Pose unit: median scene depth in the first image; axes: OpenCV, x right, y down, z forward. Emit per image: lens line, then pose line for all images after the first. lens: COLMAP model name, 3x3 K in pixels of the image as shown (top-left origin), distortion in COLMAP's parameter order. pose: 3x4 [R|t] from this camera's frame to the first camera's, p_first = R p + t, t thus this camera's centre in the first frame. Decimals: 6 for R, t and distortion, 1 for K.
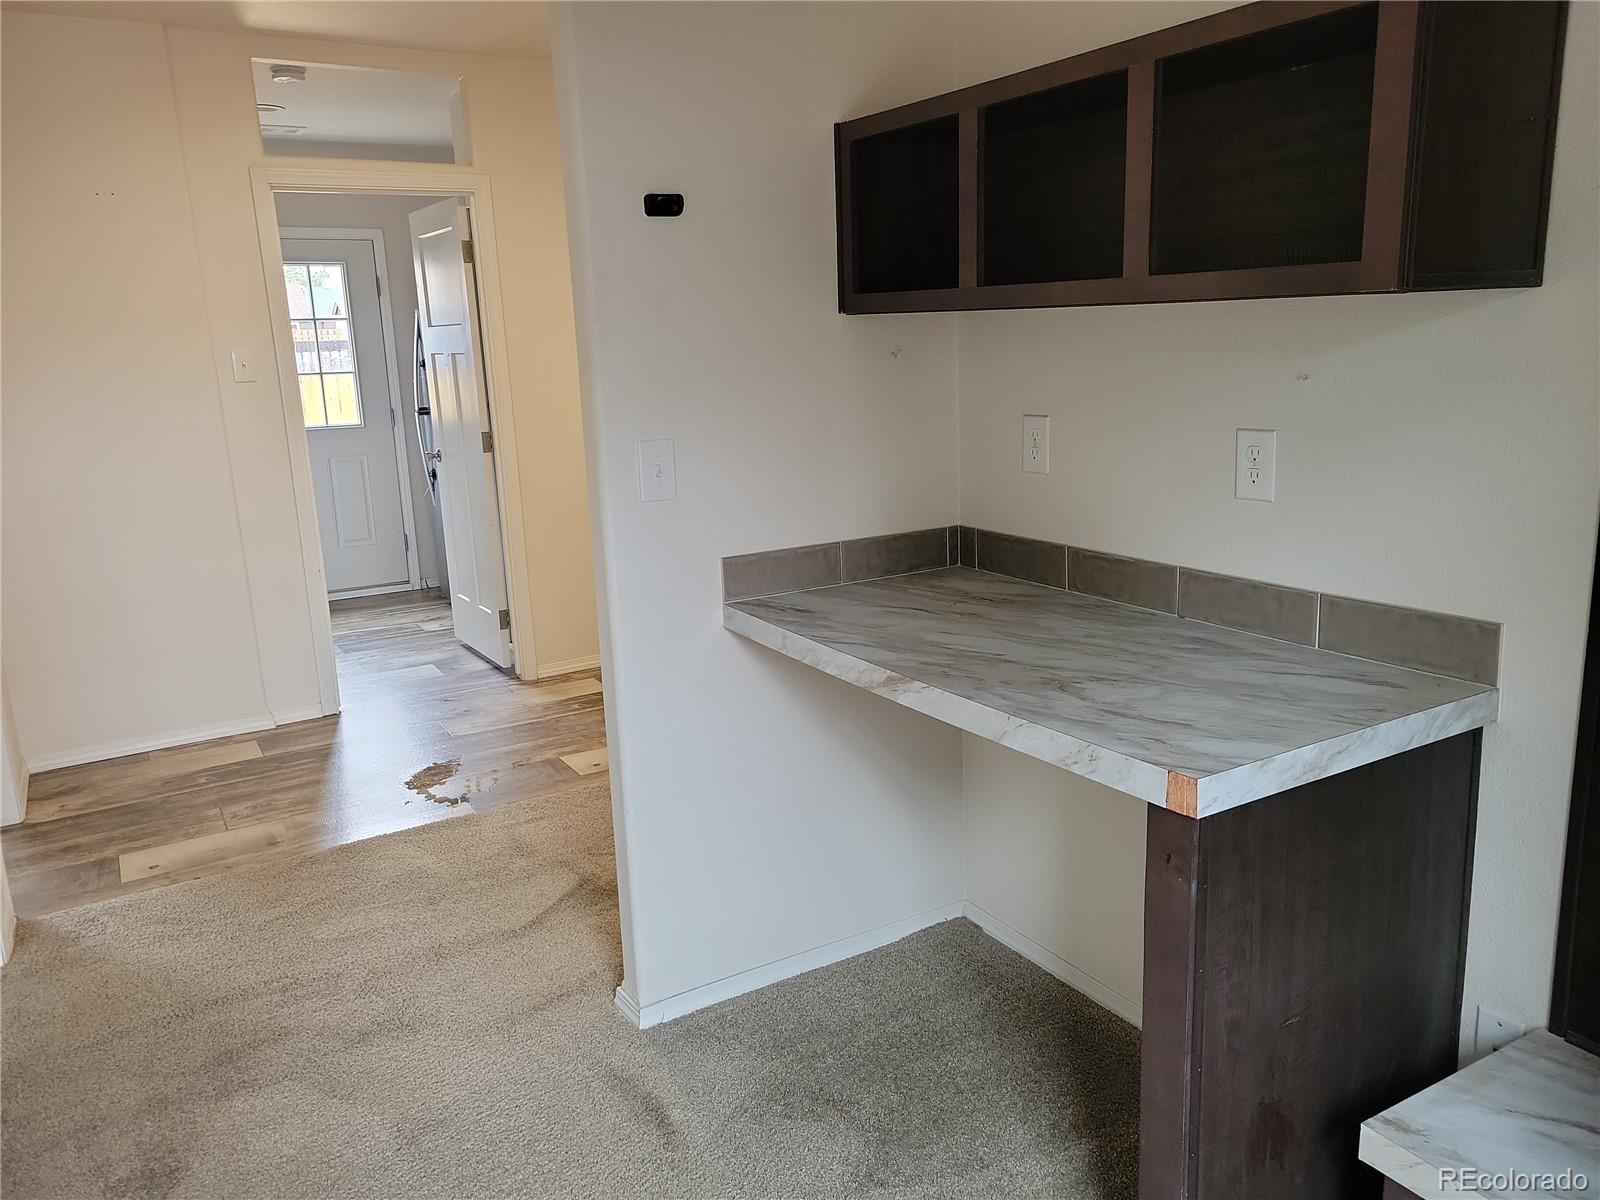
lens RADIAL K [[1204.3, 0, 800.1], [0, 1204.3, 589.9], [0, 0, 1]] dist [0.036460, -0.000322]
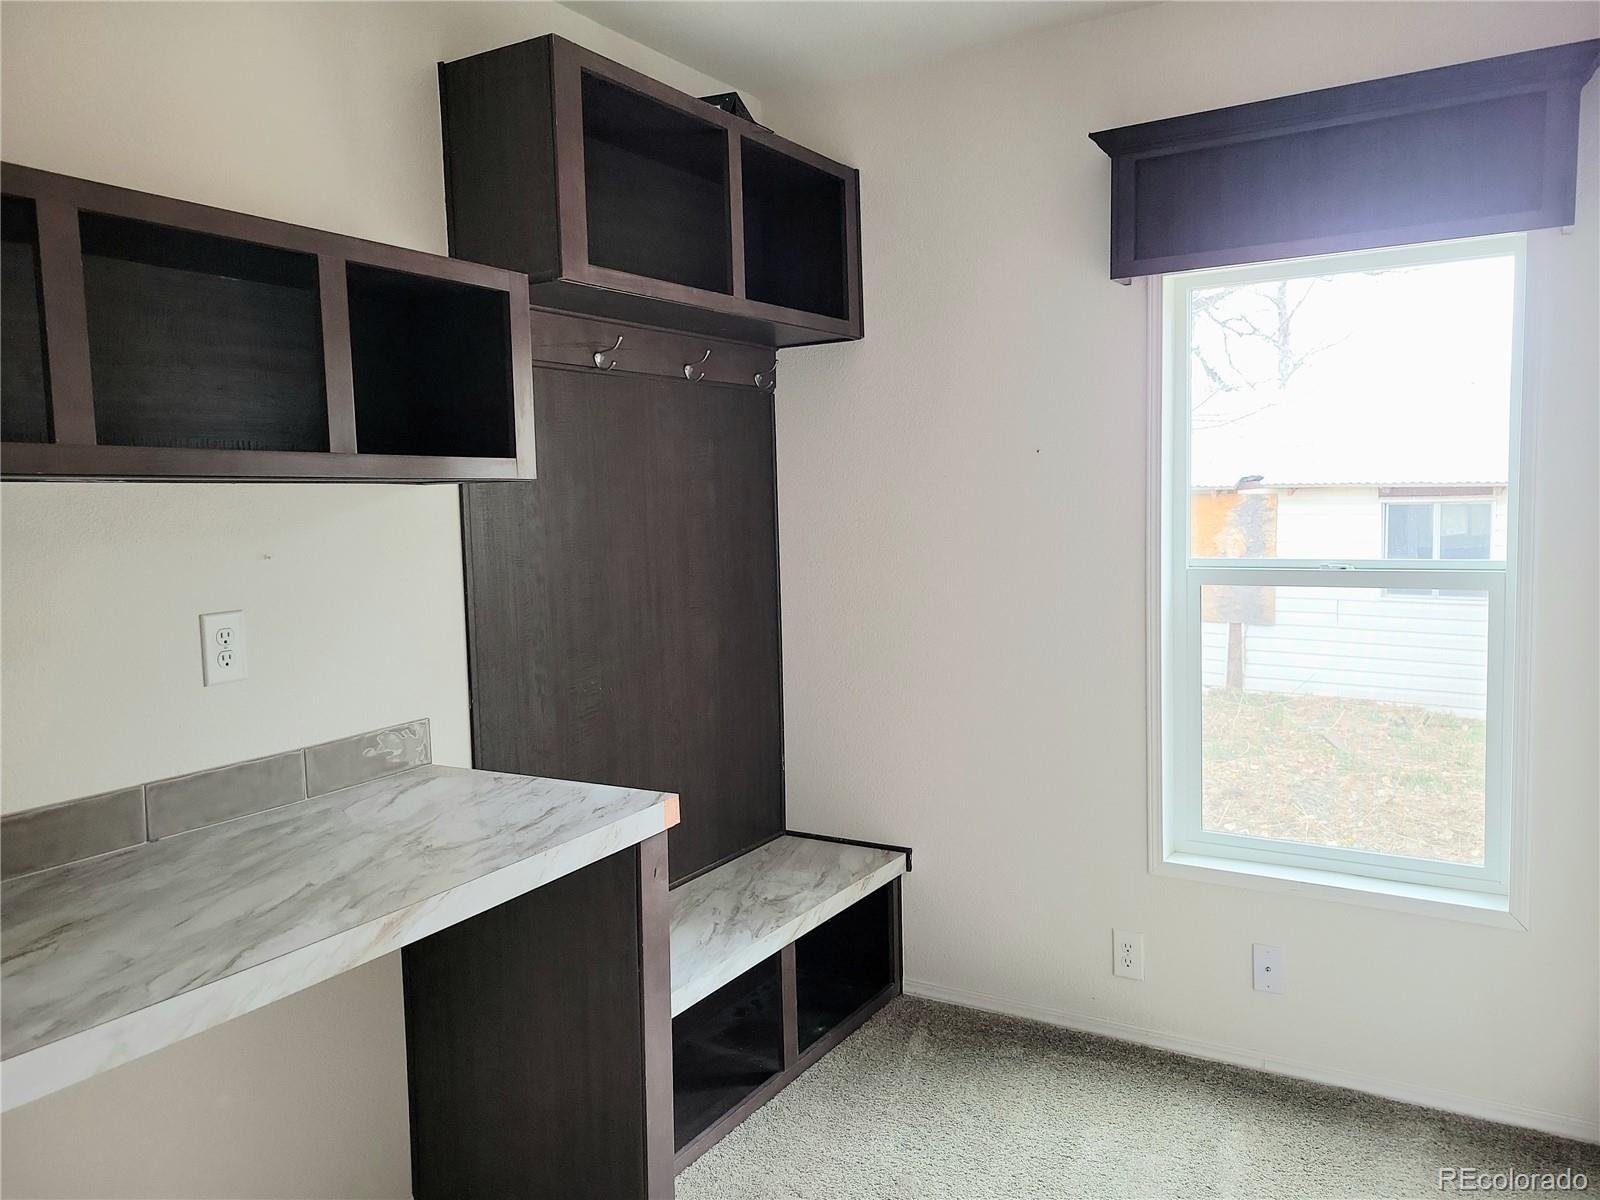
lens RADIAL K [[1204.3, 0, 800.6], [0, 1204.3, 605.0], [0, 0, 1]] dist [0.036460, -0.000322]
pose [[-0.469942, -0.032577, 0.882096, -0.739341], [0.231826, 0.959683, 0.158949, -0.189431], [-0.851711, 0.279189, -0.443443, 1.052005]]
